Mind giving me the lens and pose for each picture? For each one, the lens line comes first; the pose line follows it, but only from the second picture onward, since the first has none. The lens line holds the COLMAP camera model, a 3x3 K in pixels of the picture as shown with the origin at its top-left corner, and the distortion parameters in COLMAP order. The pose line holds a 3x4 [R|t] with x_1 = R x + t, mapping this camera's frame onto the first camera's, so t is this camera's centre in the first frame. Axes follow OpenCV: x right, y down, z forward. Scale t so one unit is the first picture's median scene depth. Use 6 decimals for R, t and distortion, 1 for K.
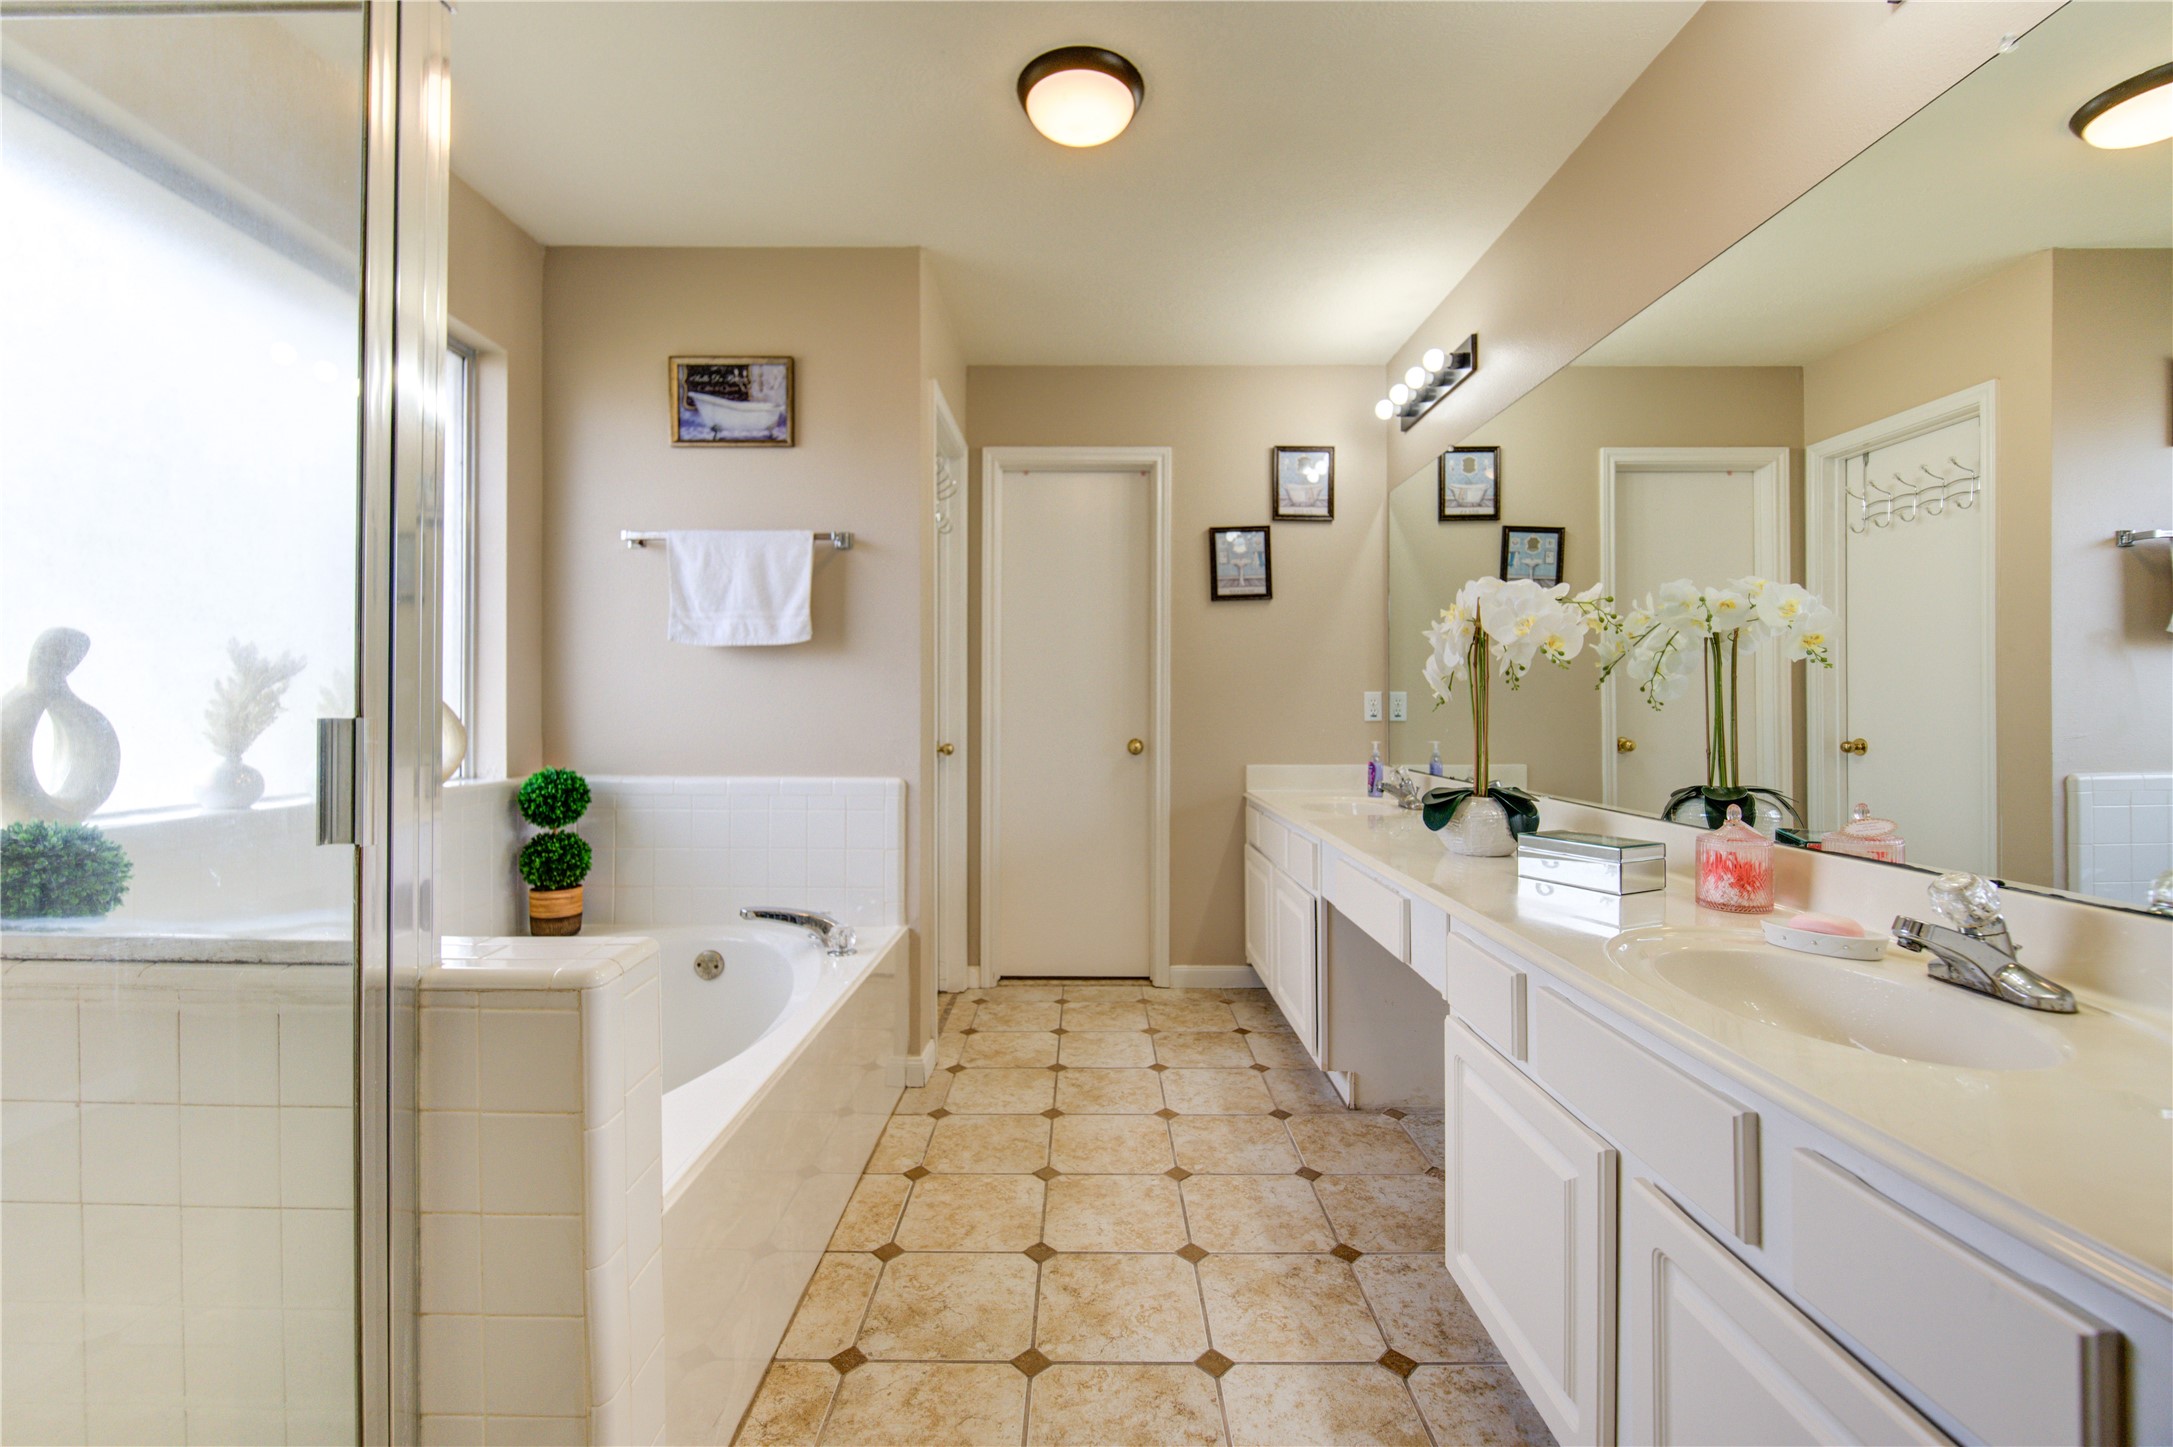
lens RADIAL K [[903.6, 0, 1082.4], [0, 903.6, 694.3], [0, 0, 1]] dist [-0.009632, -0.000889]
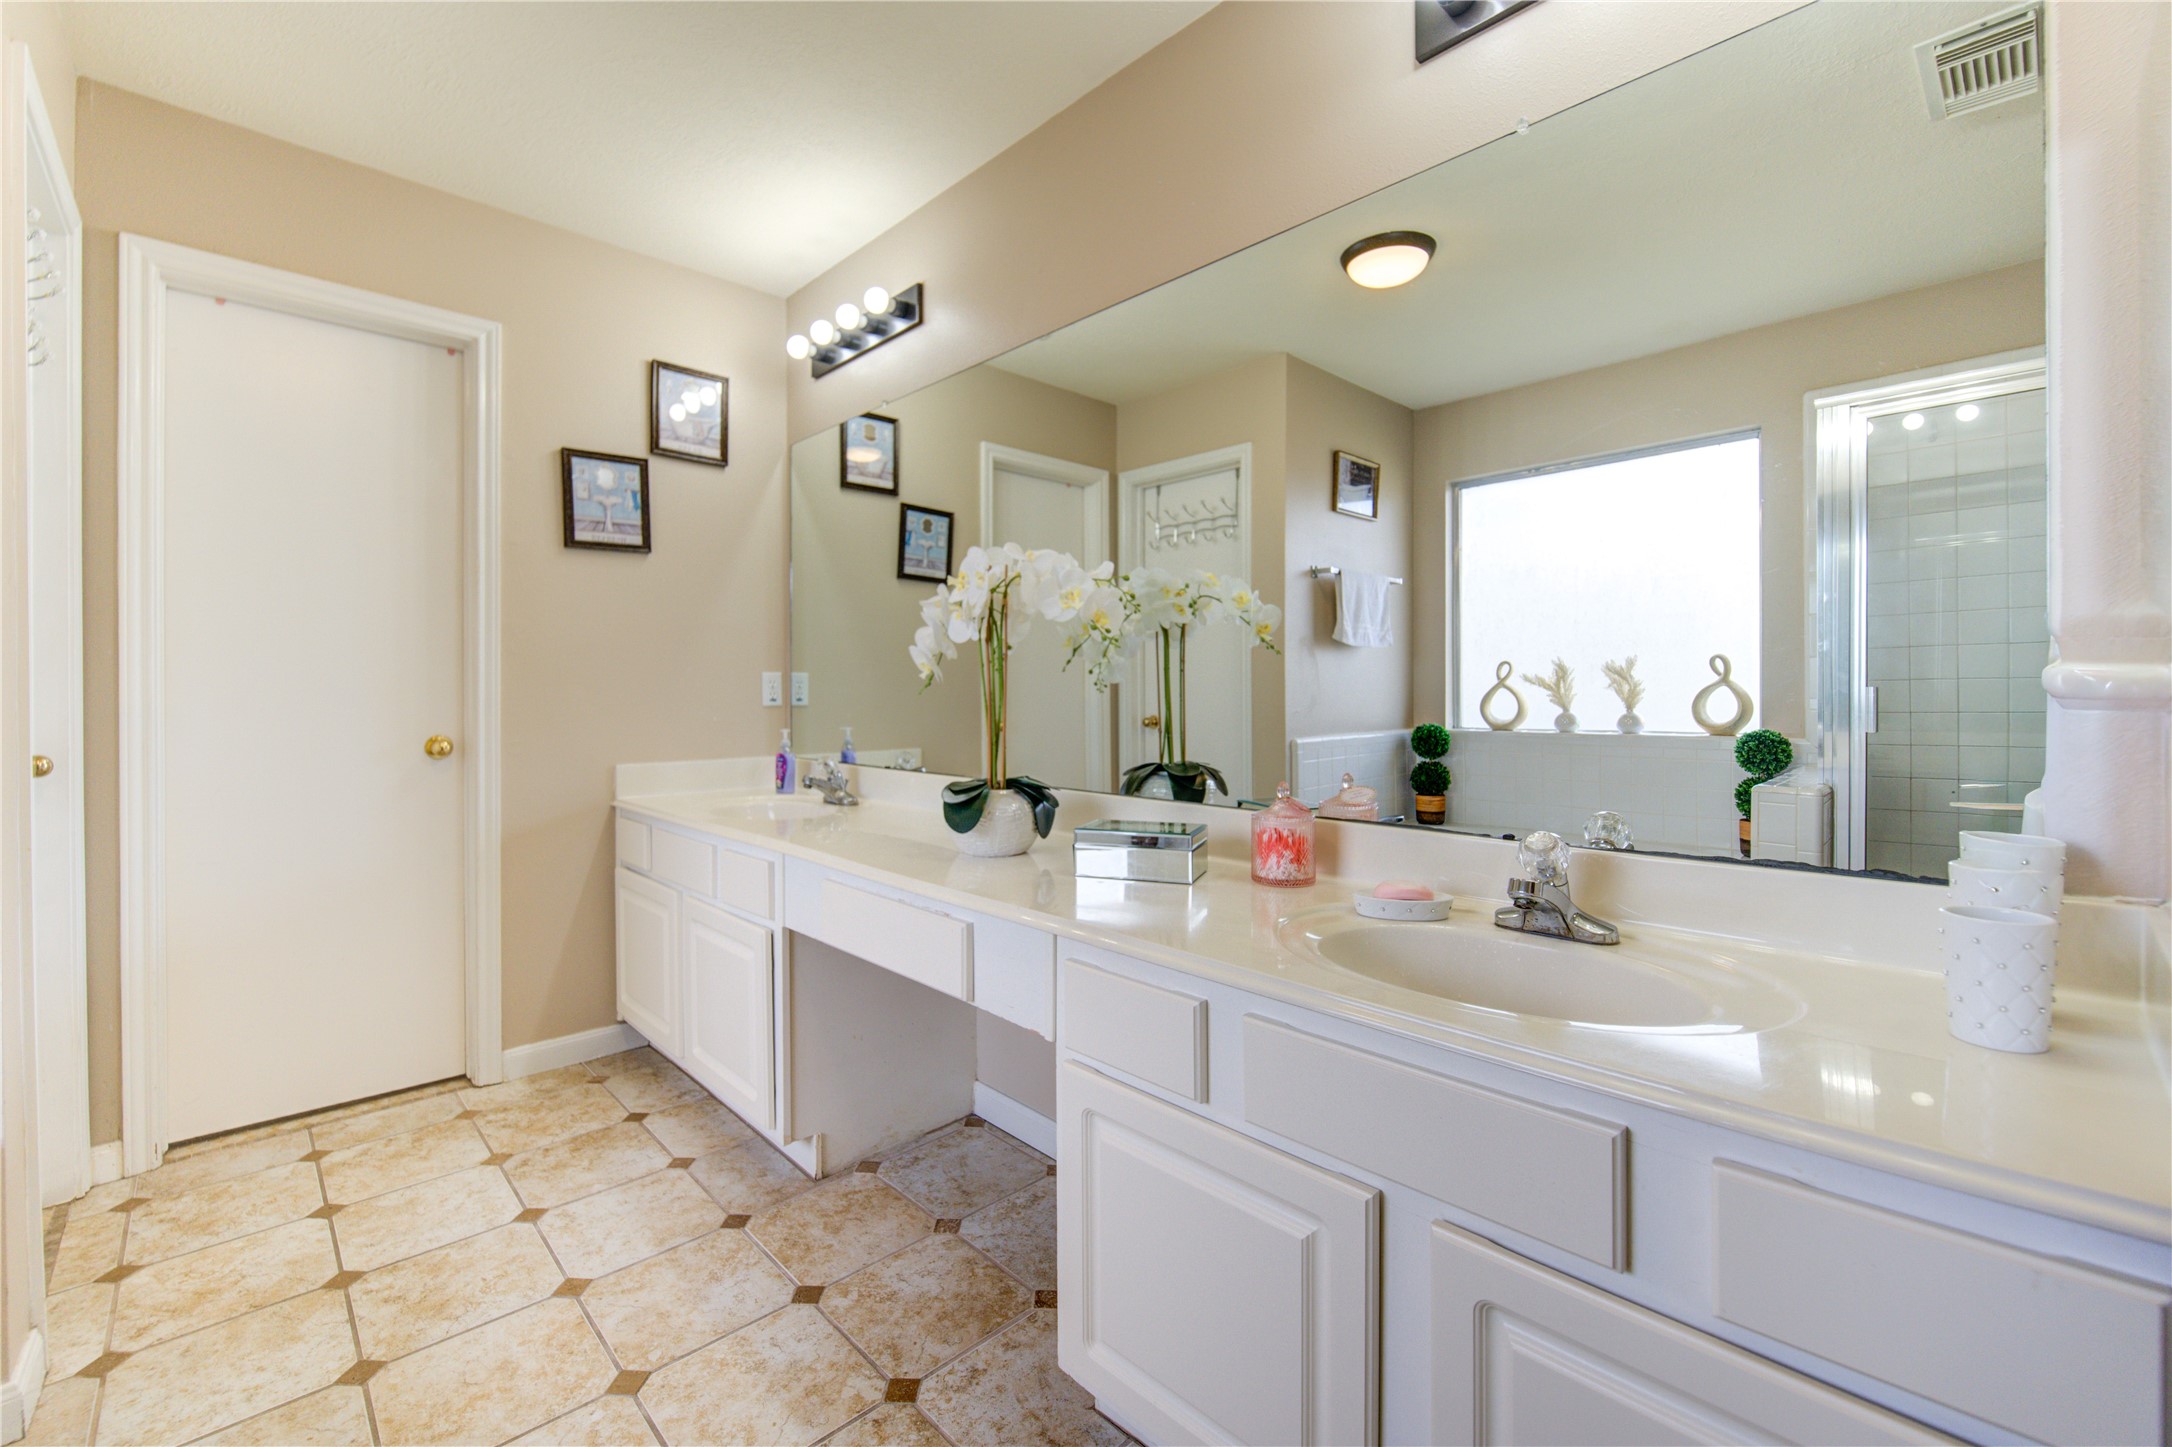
lens RADIAL K [[903.2, 0, 1081.9], [0, 903.2, 694.3], [0, 0, 1]] dist [-0.009632, -0.000889]
pose [[0.718615, -0.000469, 0.695408, -0.070428], [-0.010593, 0.999876, 0.011620, 0.005186], [-0.695328, -0.015717, 0.718521, 0.181334]]
